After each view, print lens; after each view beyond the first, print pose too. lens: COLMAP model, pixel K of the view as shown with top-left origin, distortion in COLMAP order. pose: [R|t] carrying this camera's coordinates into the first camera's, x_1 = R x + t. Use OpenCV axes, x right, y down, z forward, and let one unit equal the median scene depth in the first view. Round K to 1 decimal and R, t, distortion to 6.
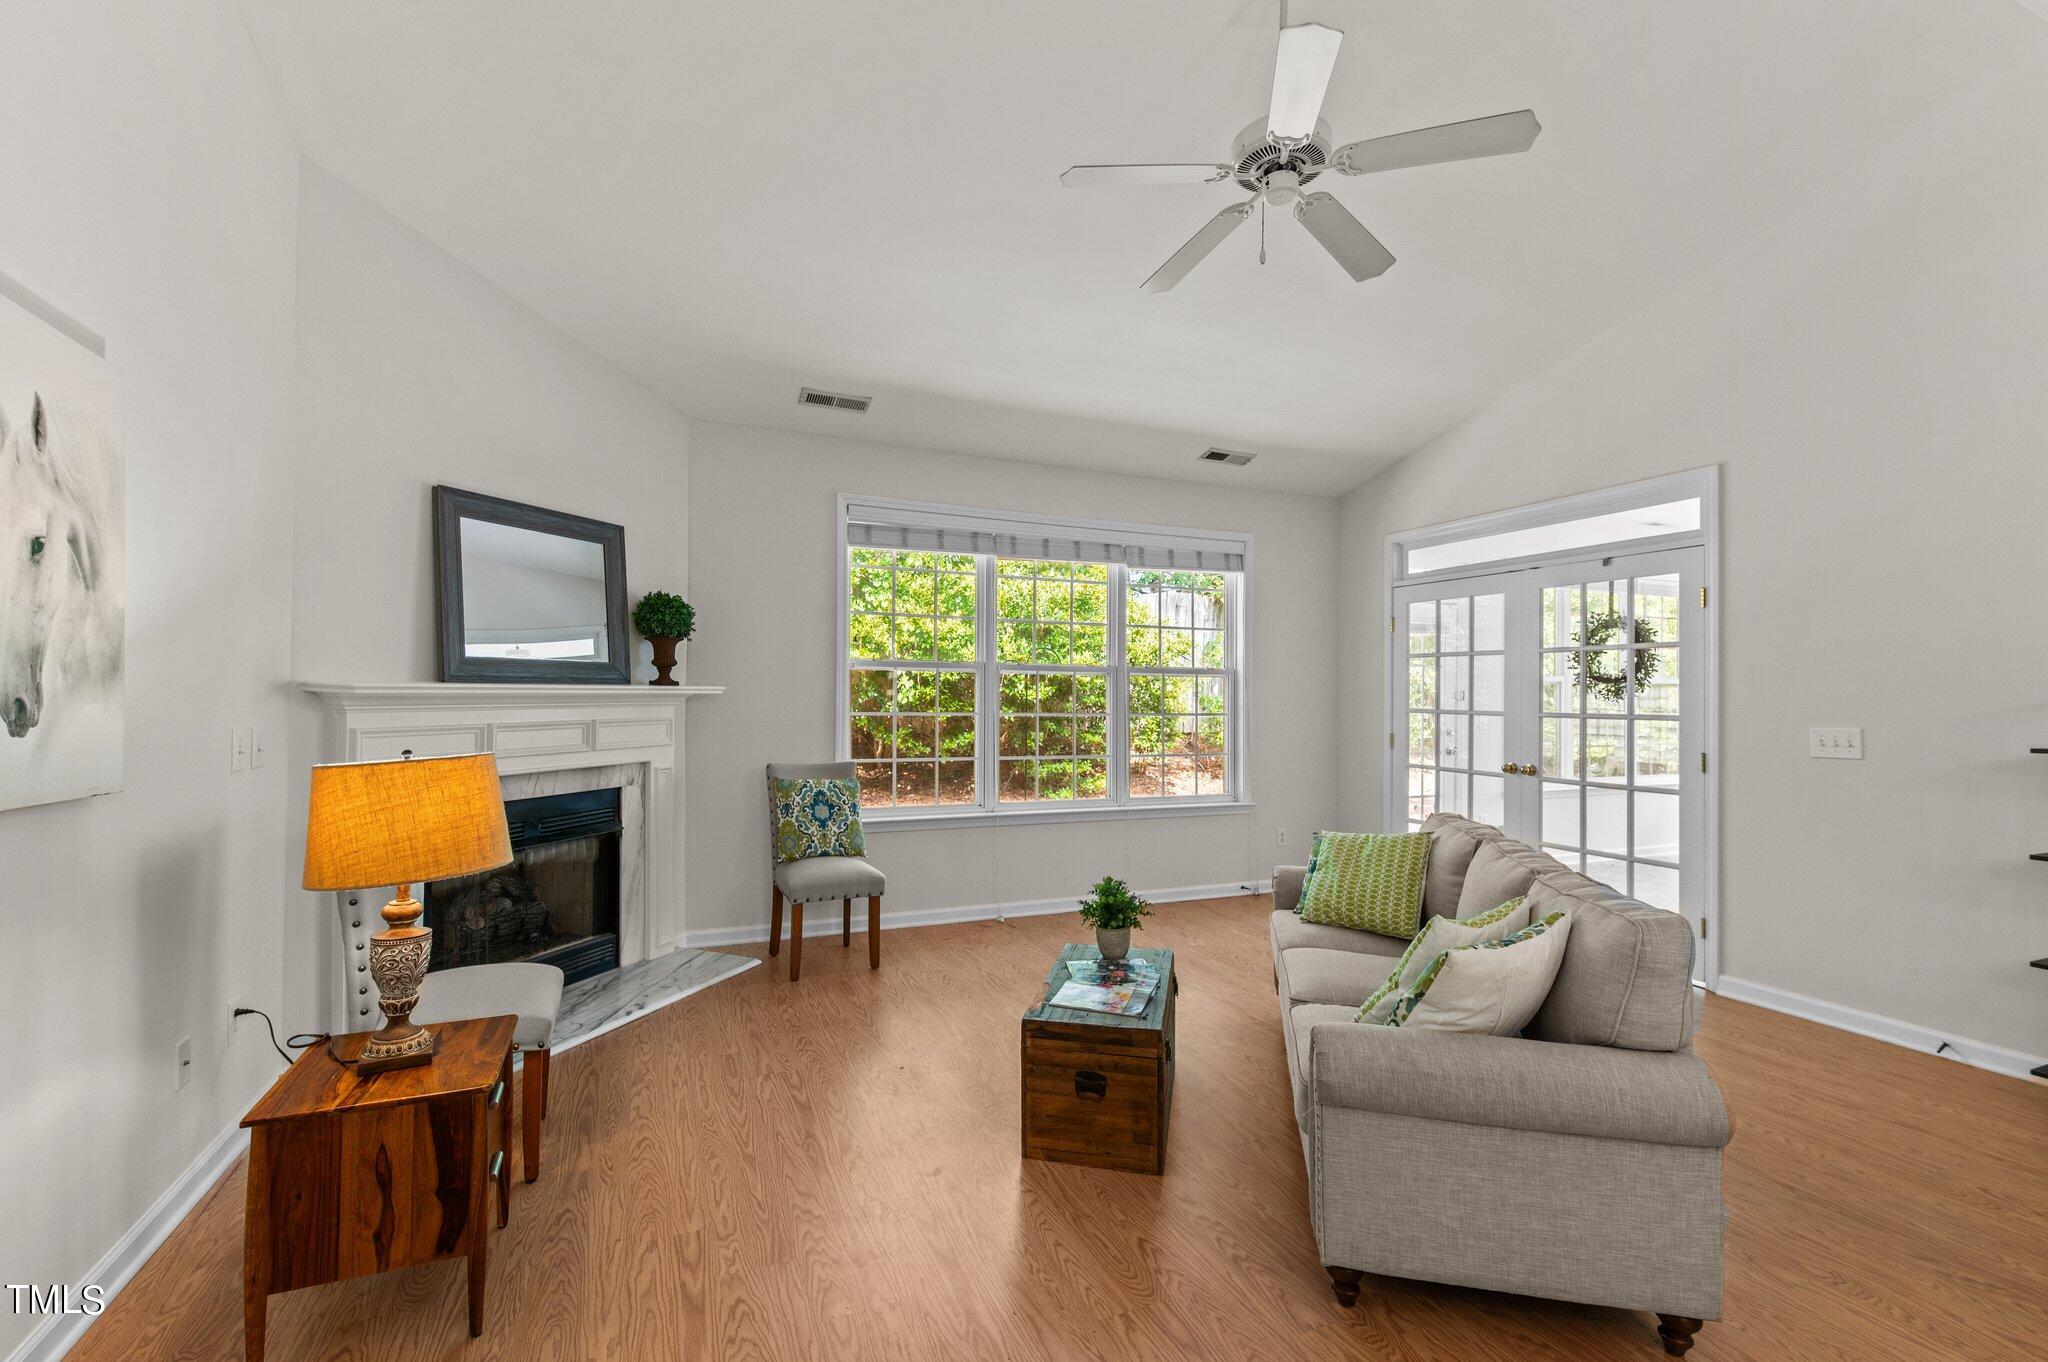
lens RADIAL K [[875.7, 0, 1014.3], [0, 875.7, 692.2], [0, 0, 1]] dist [0.012308, -0.008053]
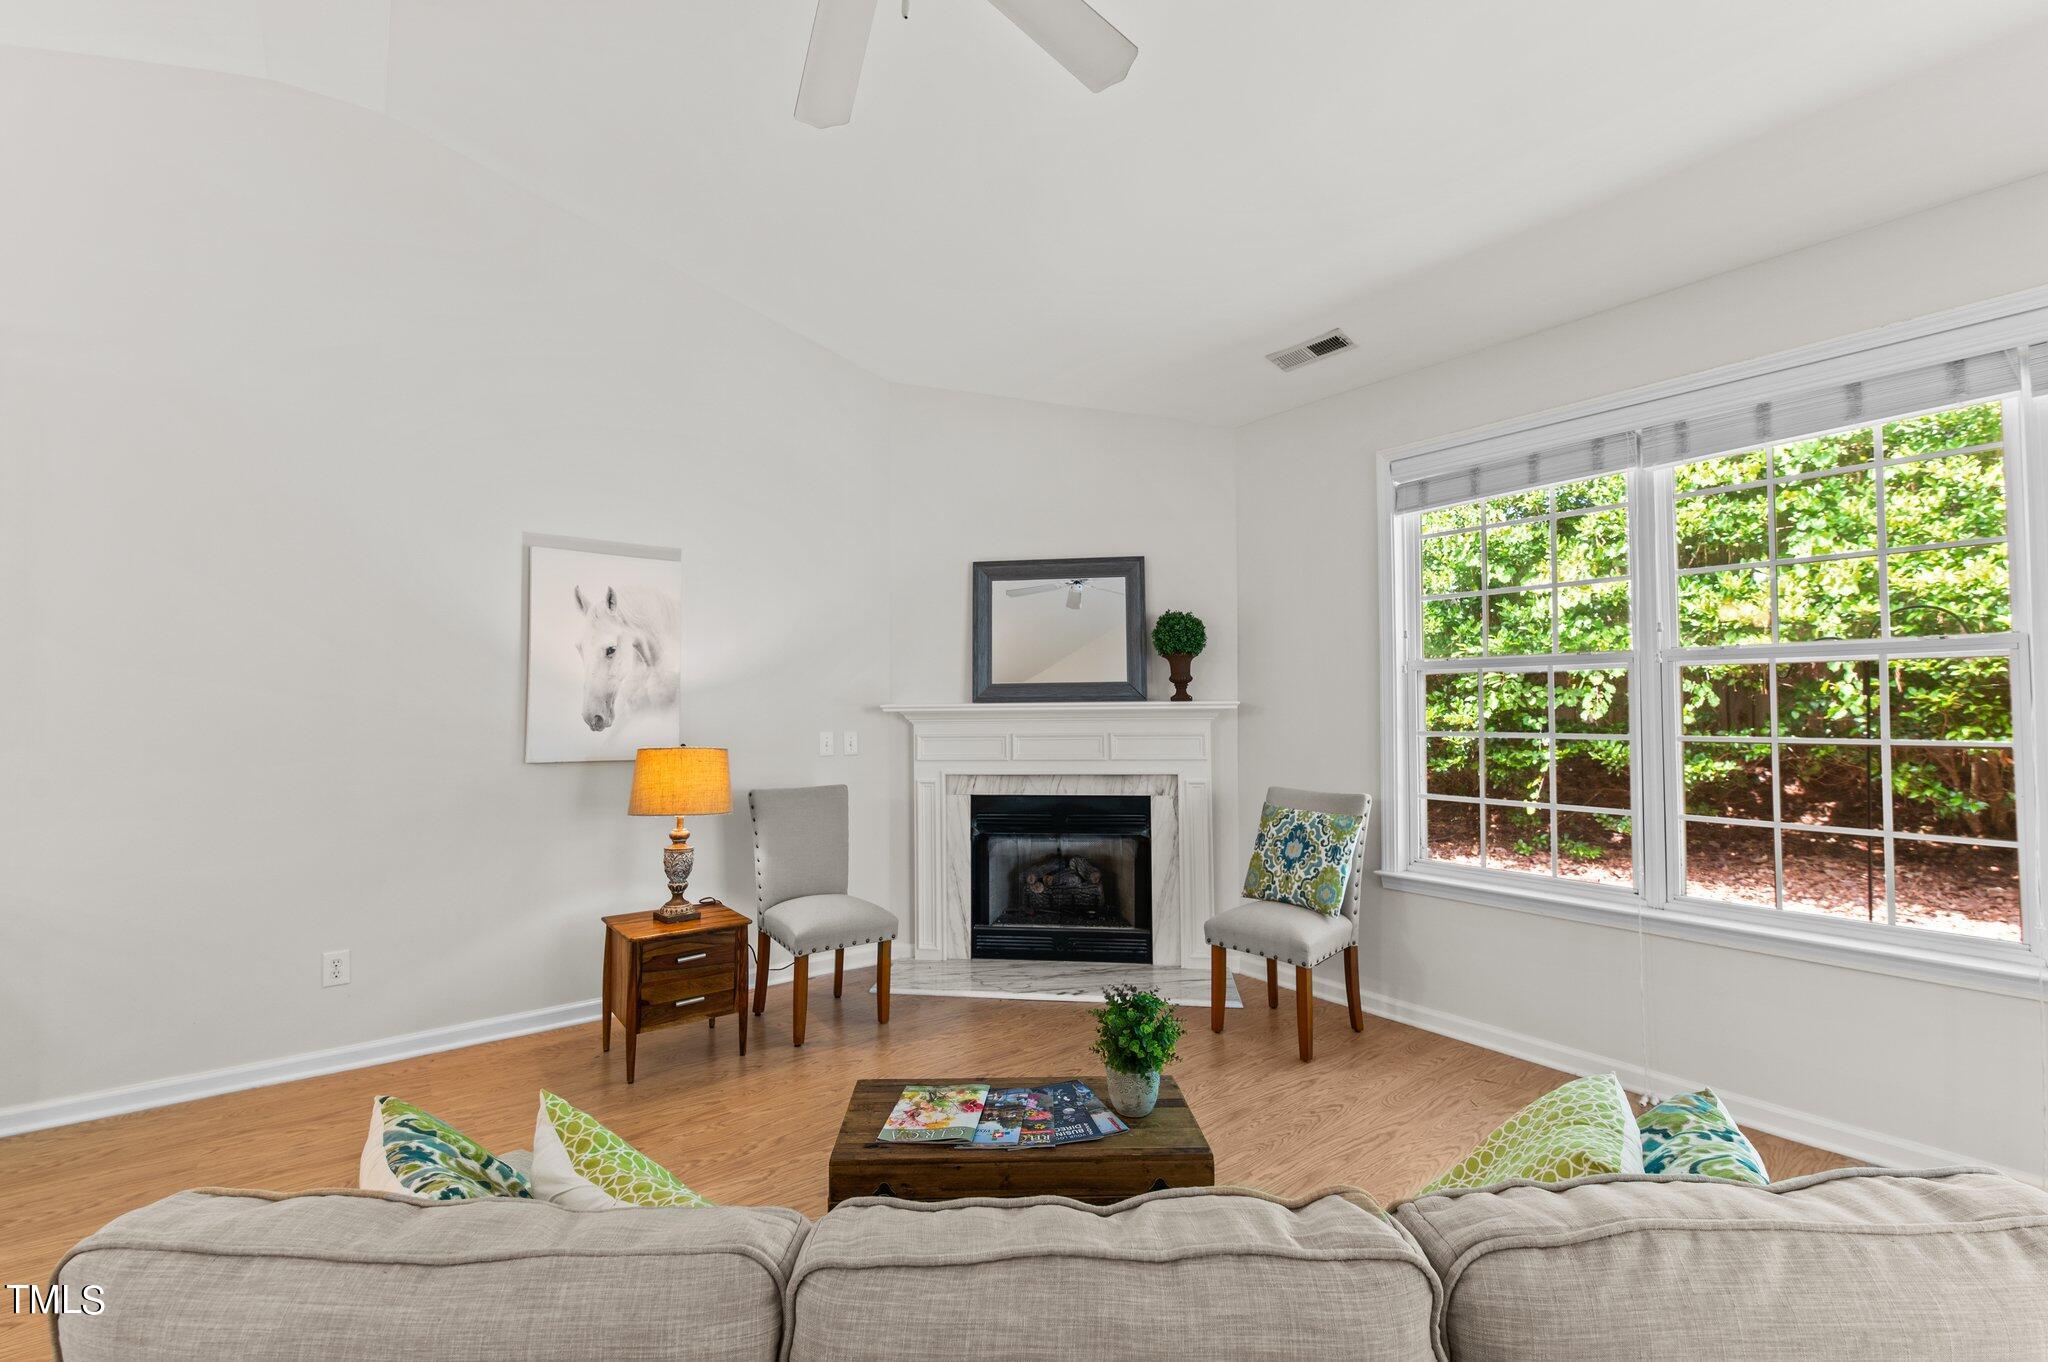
lens RADIAL K [[867.7, 0, 1010.7], [0, 867.7, 682.5], [0, 0, 1]] dist [0.011430, -0.008044]
pose [[0.239935, -0.038781, -0.970014, 0.540225], [0.010145, 0.999247, -0.037441, 0.006751], [0.970736, -0.000857, 0.240148, 0.564316]]
